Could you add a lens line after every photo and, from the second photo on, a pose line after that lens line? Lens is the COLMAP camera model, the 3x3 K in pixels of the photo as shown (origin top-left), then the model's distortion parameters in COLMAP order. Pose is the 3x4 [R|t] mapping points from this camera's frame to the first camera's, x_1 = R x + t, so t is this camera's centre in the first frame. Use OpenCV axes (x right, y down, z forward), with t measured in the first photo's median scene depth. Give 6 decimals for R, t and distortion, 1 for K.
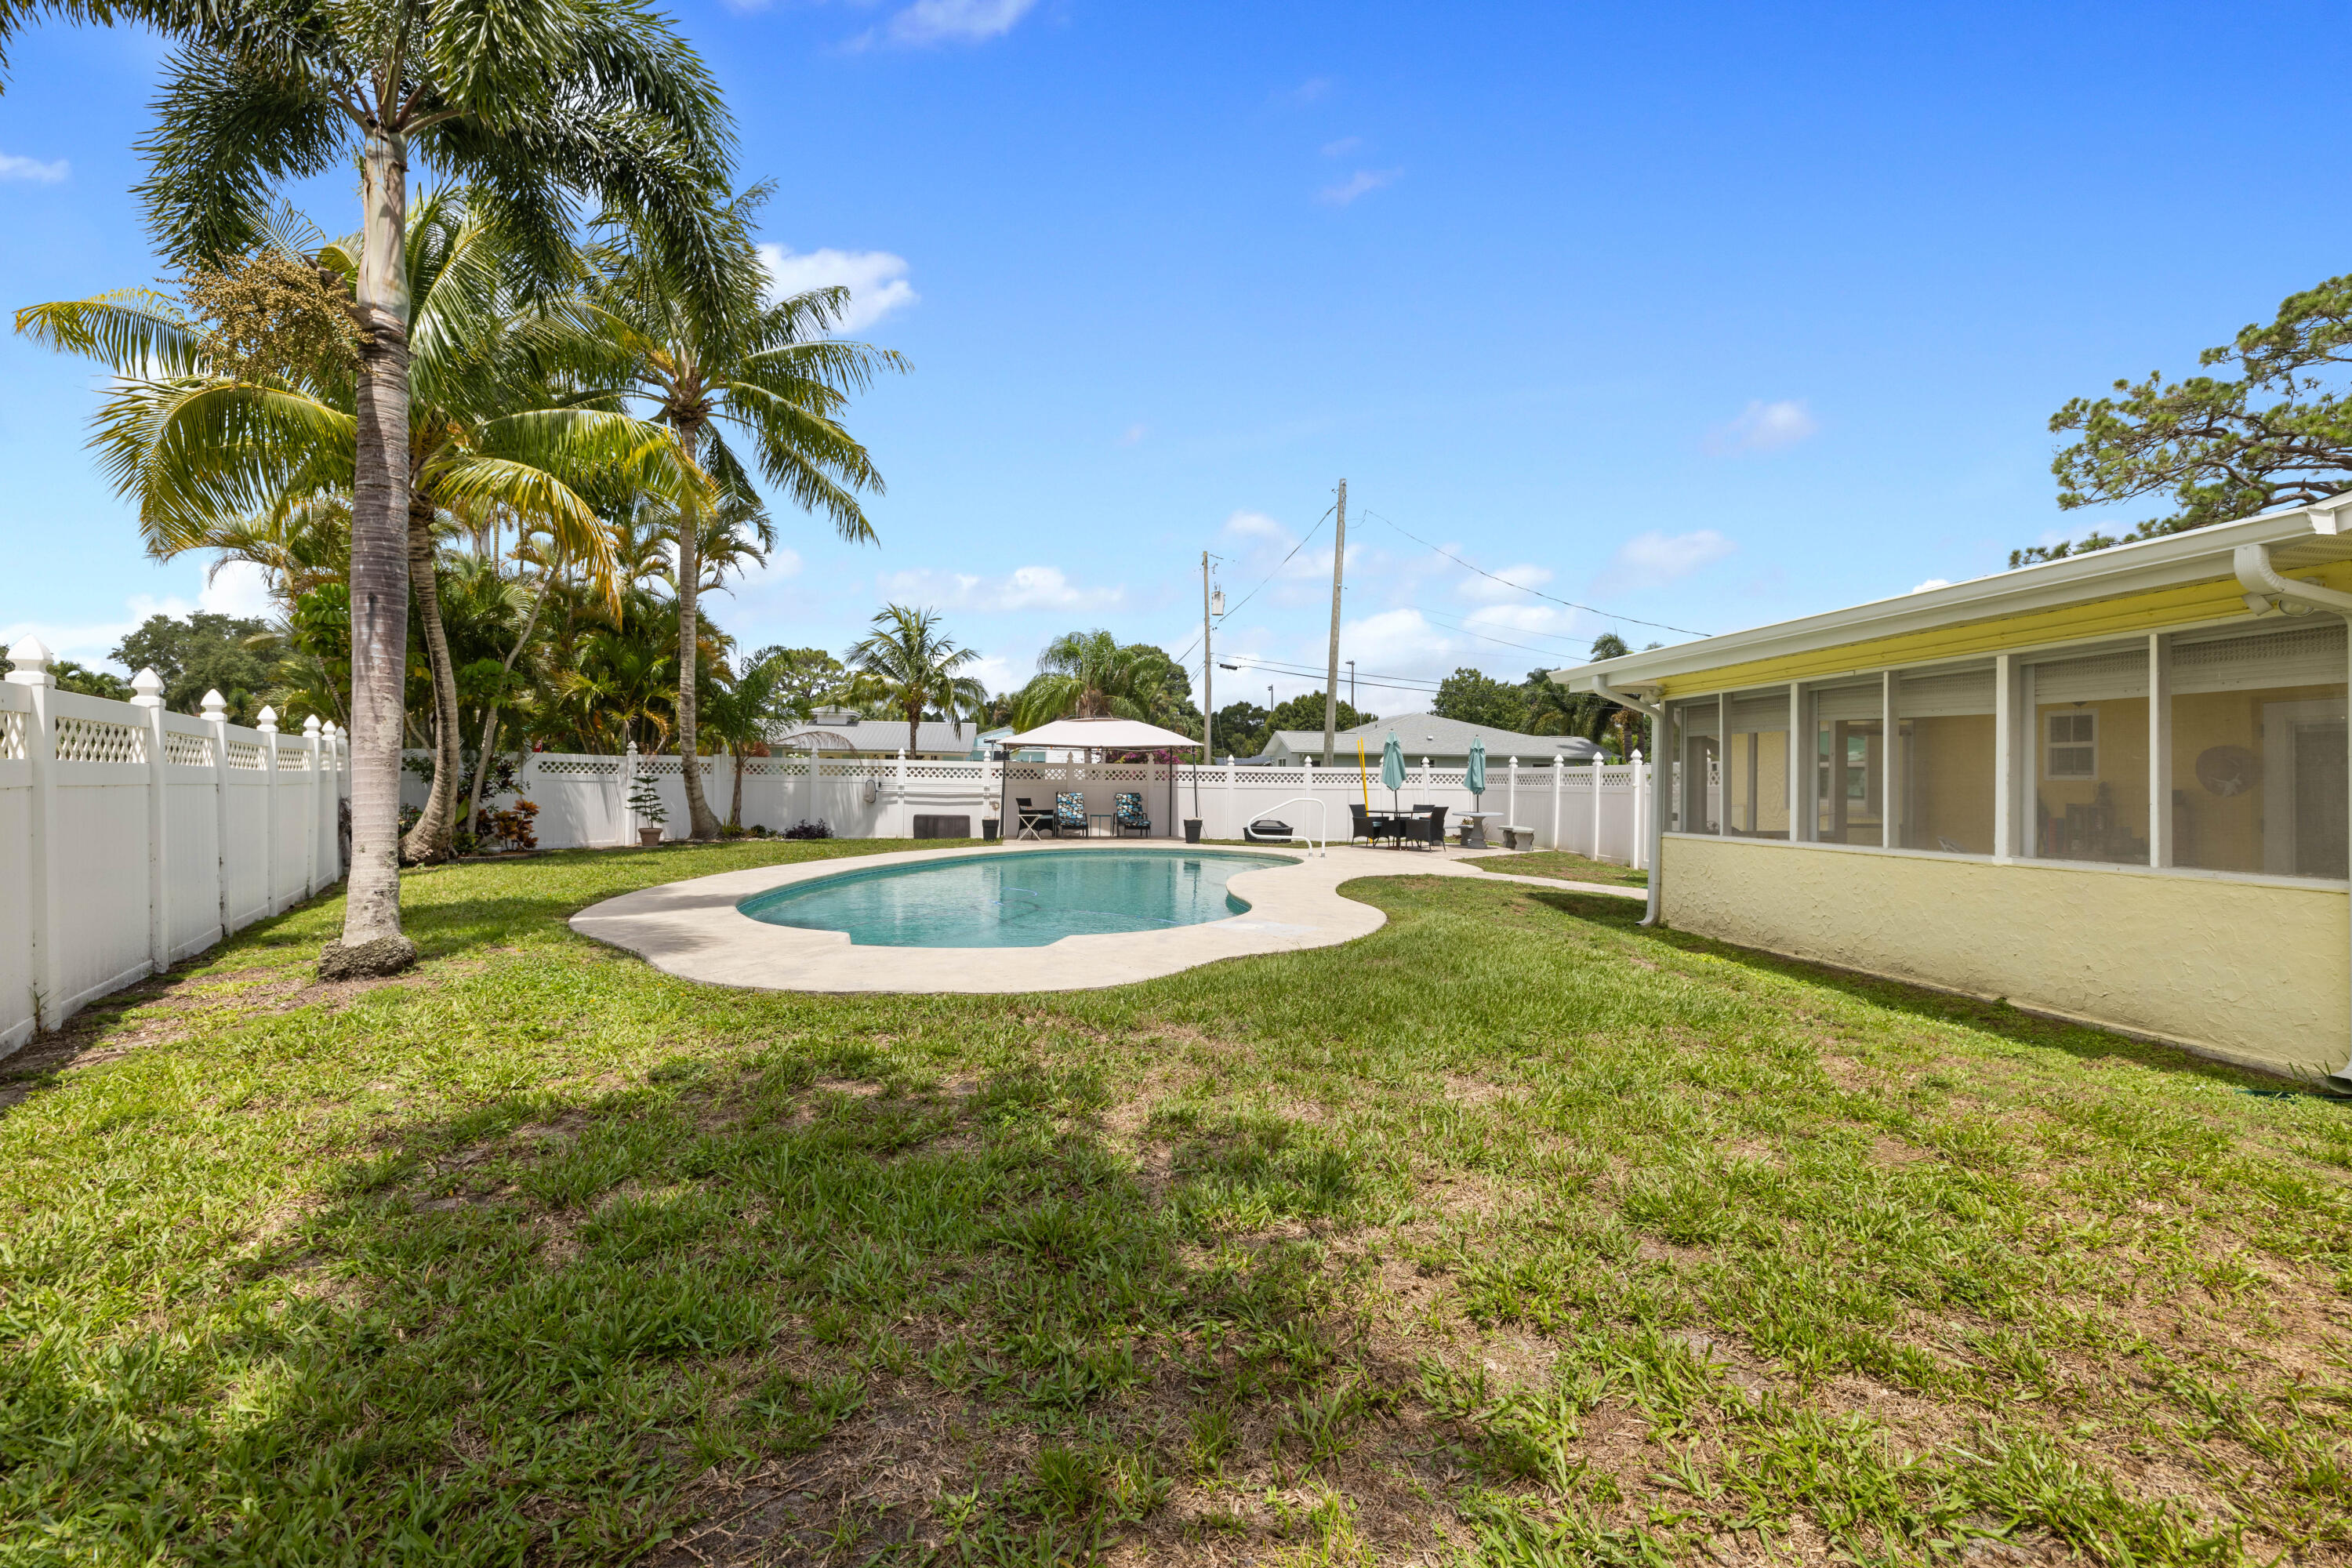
lens RADIAL K [[1035.1, 0, 1167.5], [0, 1035.1, 786.8], [0, 0, 1]] dist [0.000053, 0.000161]
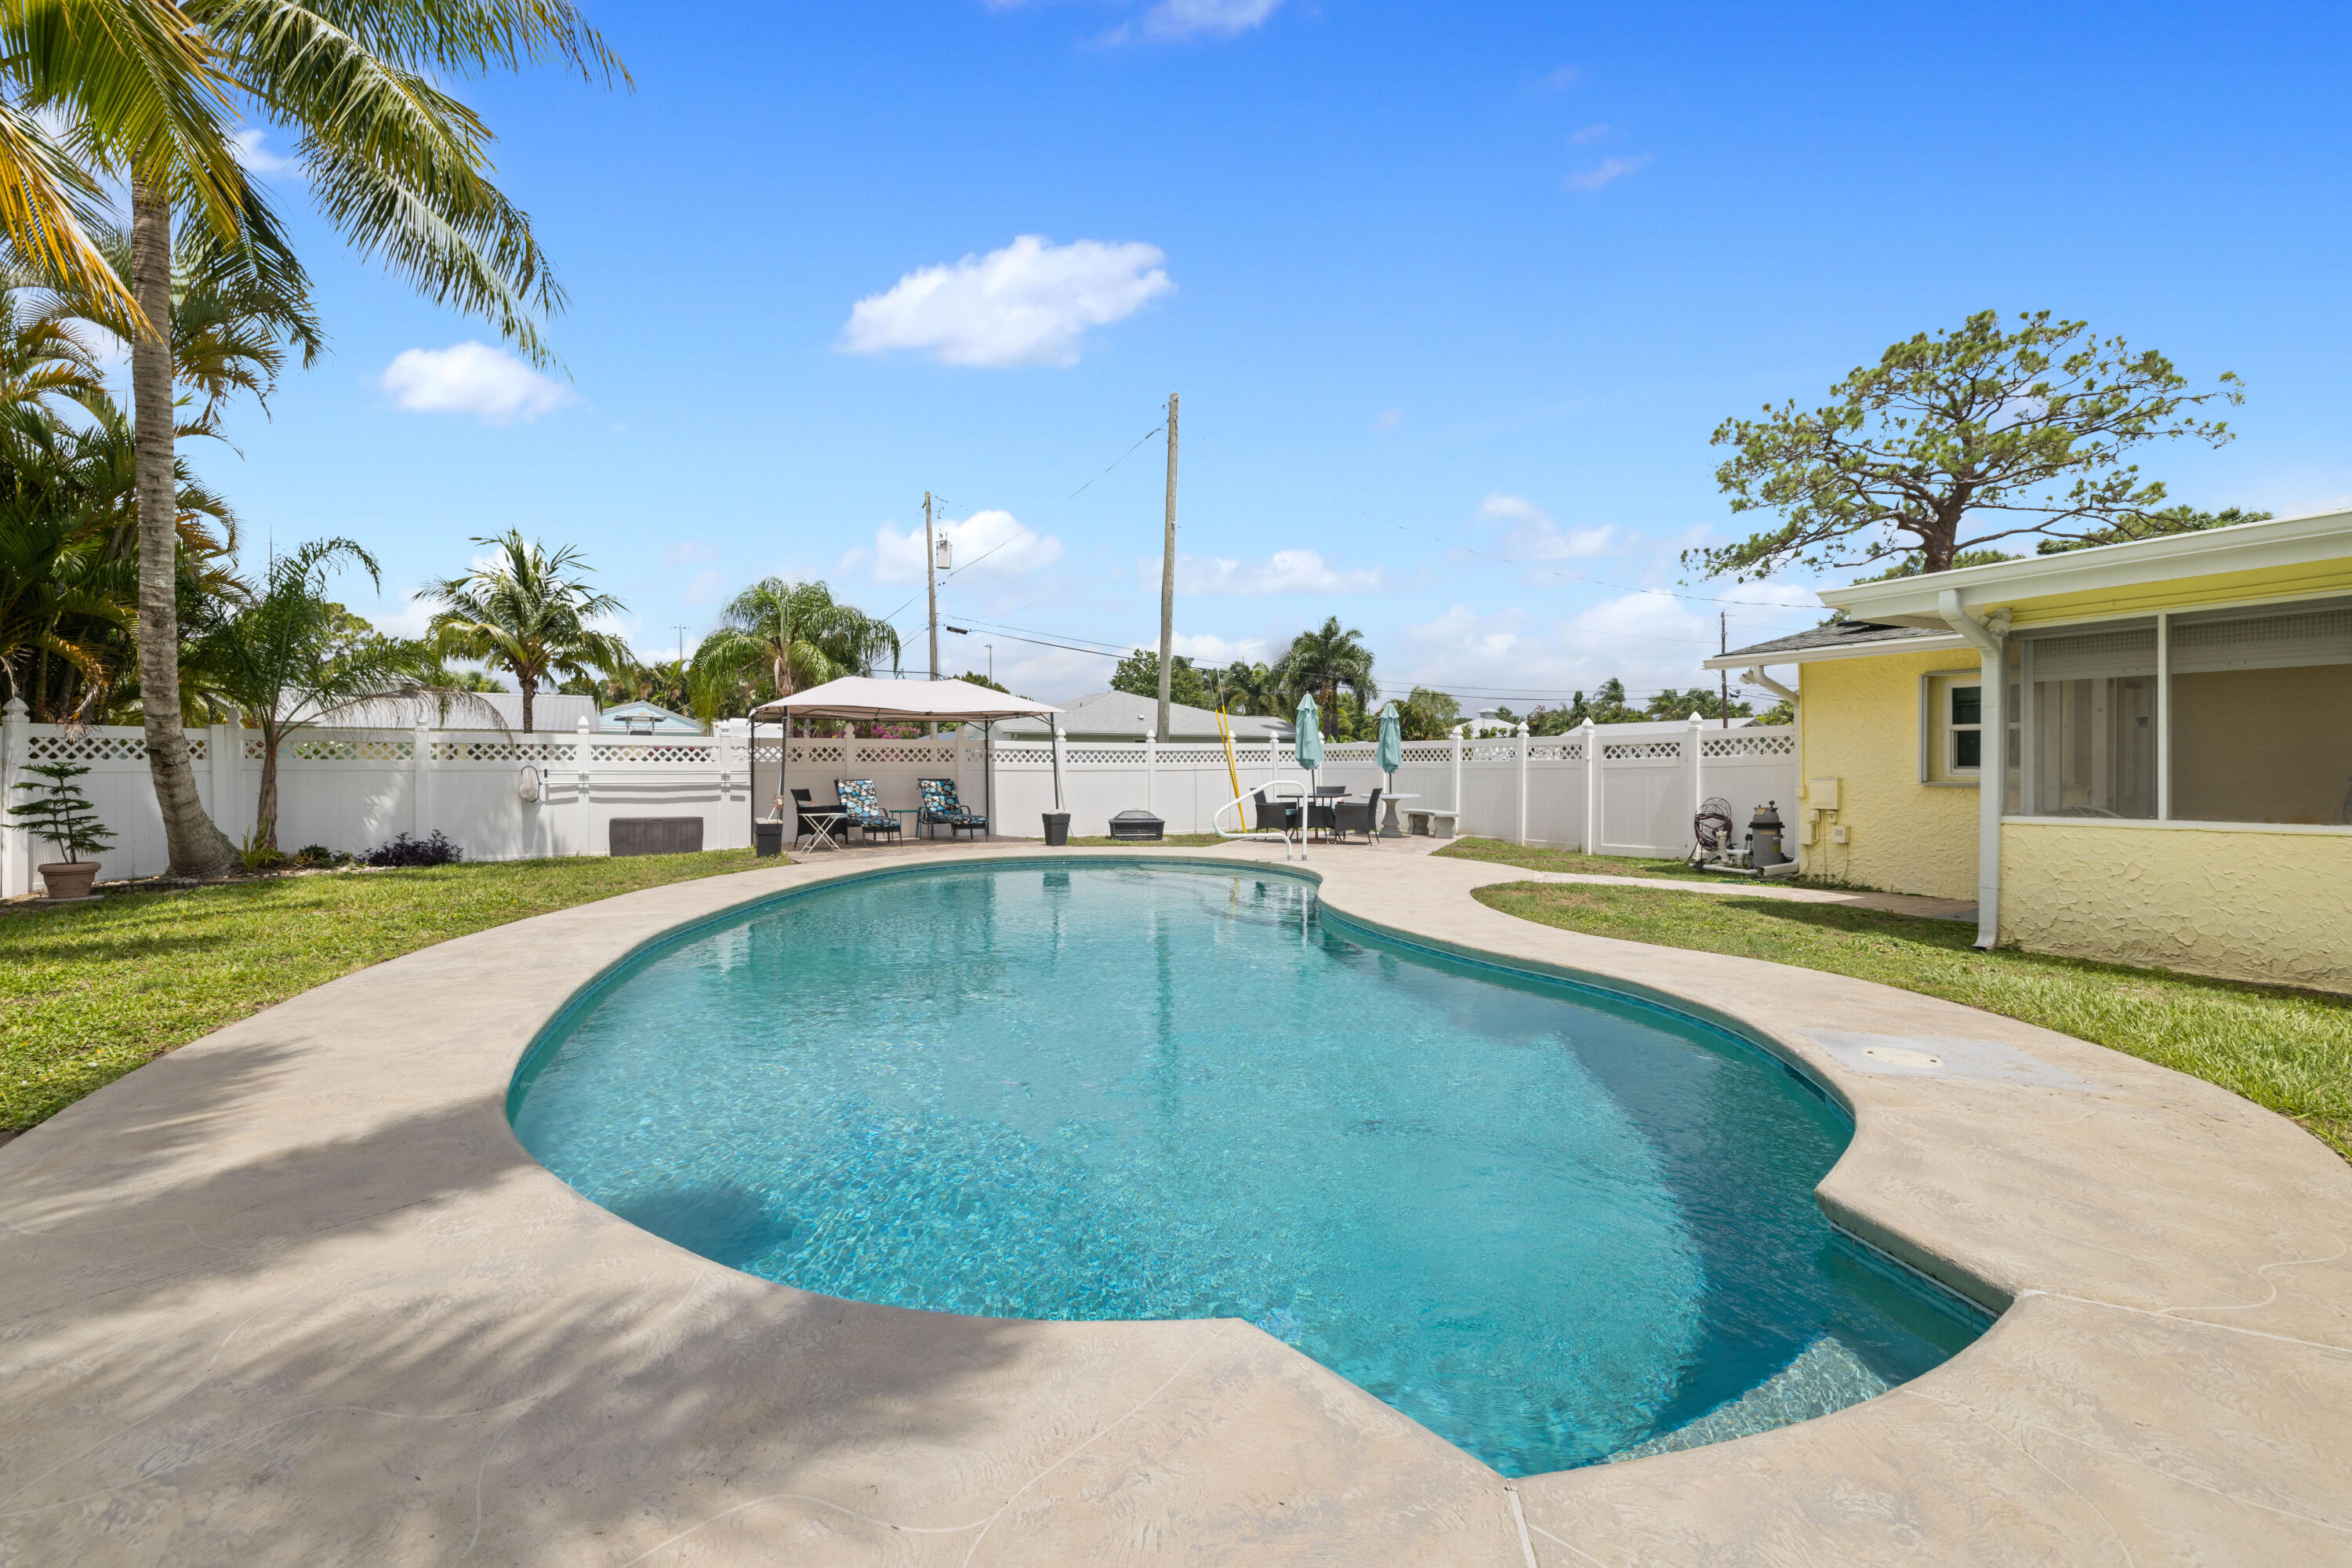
lens RADIAL K [[1019.0, 0, 1189.6], [0, 1019.0, 777.2], [0, 0, 1]] dist [0.001540, 0.000493]
pose [[0.926137, -0.017926, 0.376760, -0.151280], [0.015408, 0.999834, 0.009695, 0.000309], [-0.376871, -0.003174, 0.926260, 0.276065]]
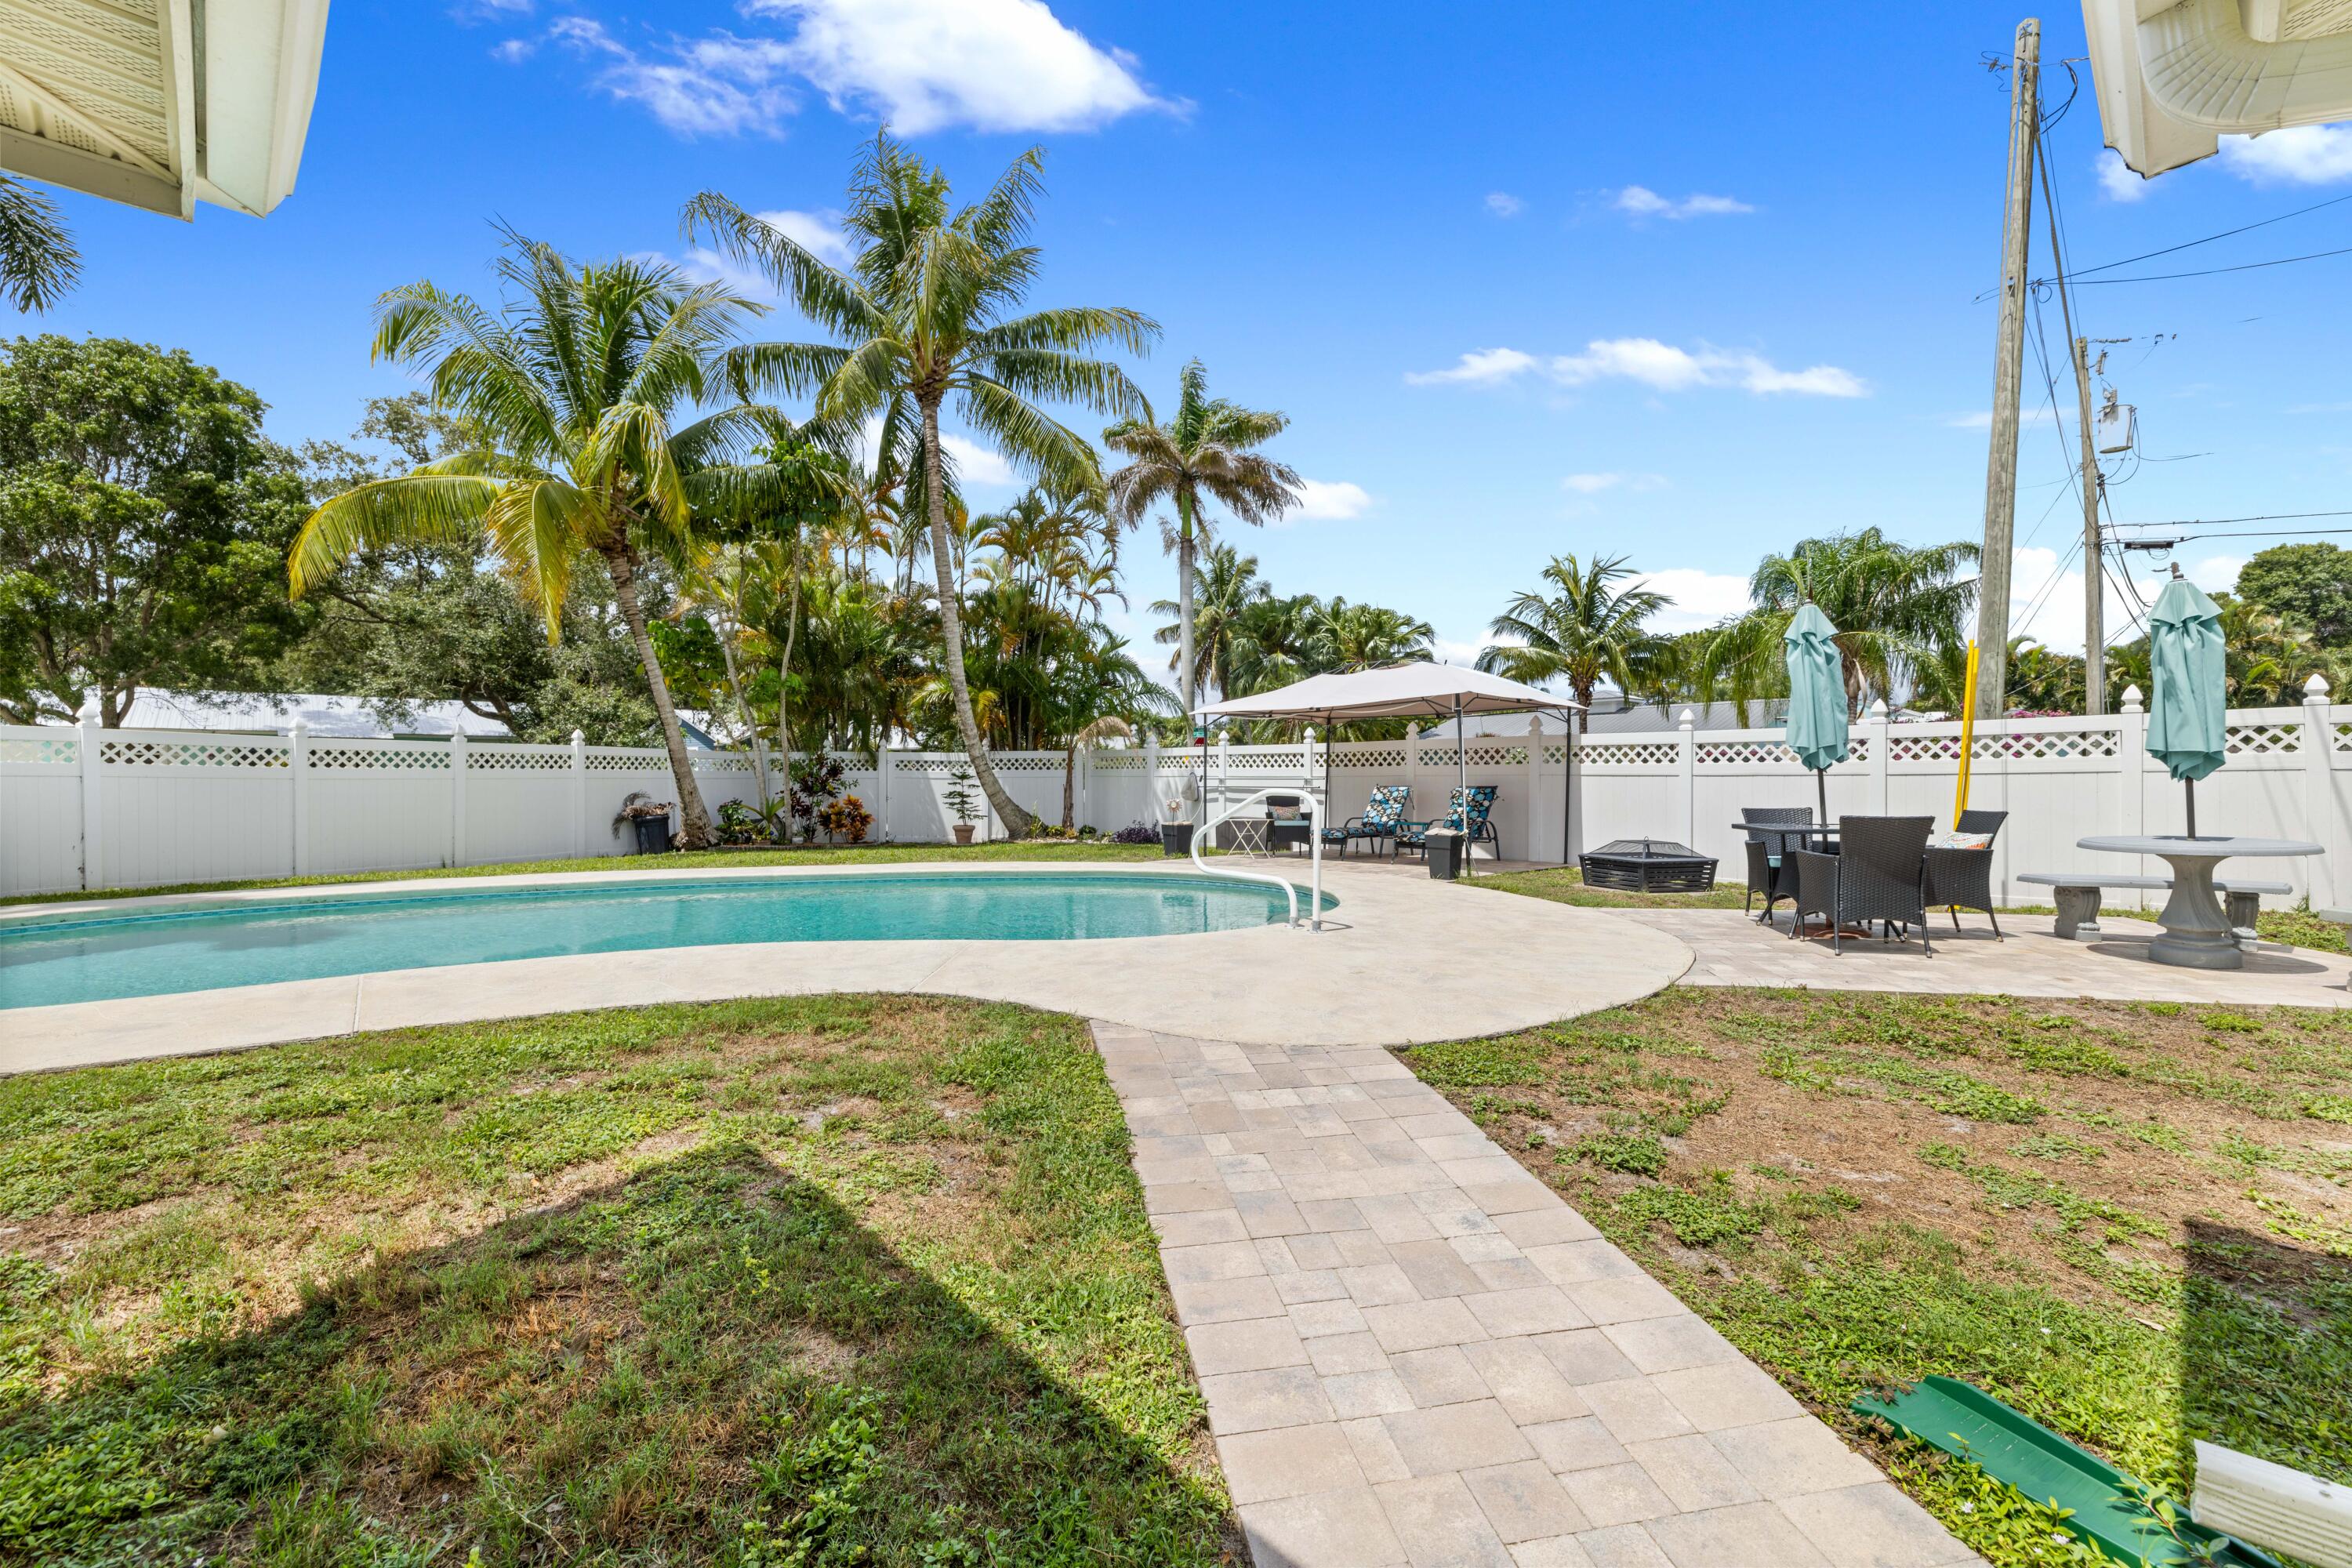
lens RADIAL K [[992.3, 0, 1163.1], [0, 992.3, 777.8], [0, 0, 1]] dist [0.004271, 0.000411]
pose [[0.573193, -0.014851, -0.819285, 0.343041], [0.011318, 0.999884, -0.010206, 0.005450], [0.819342, -0.003423, 0.573295, 0.548539]]
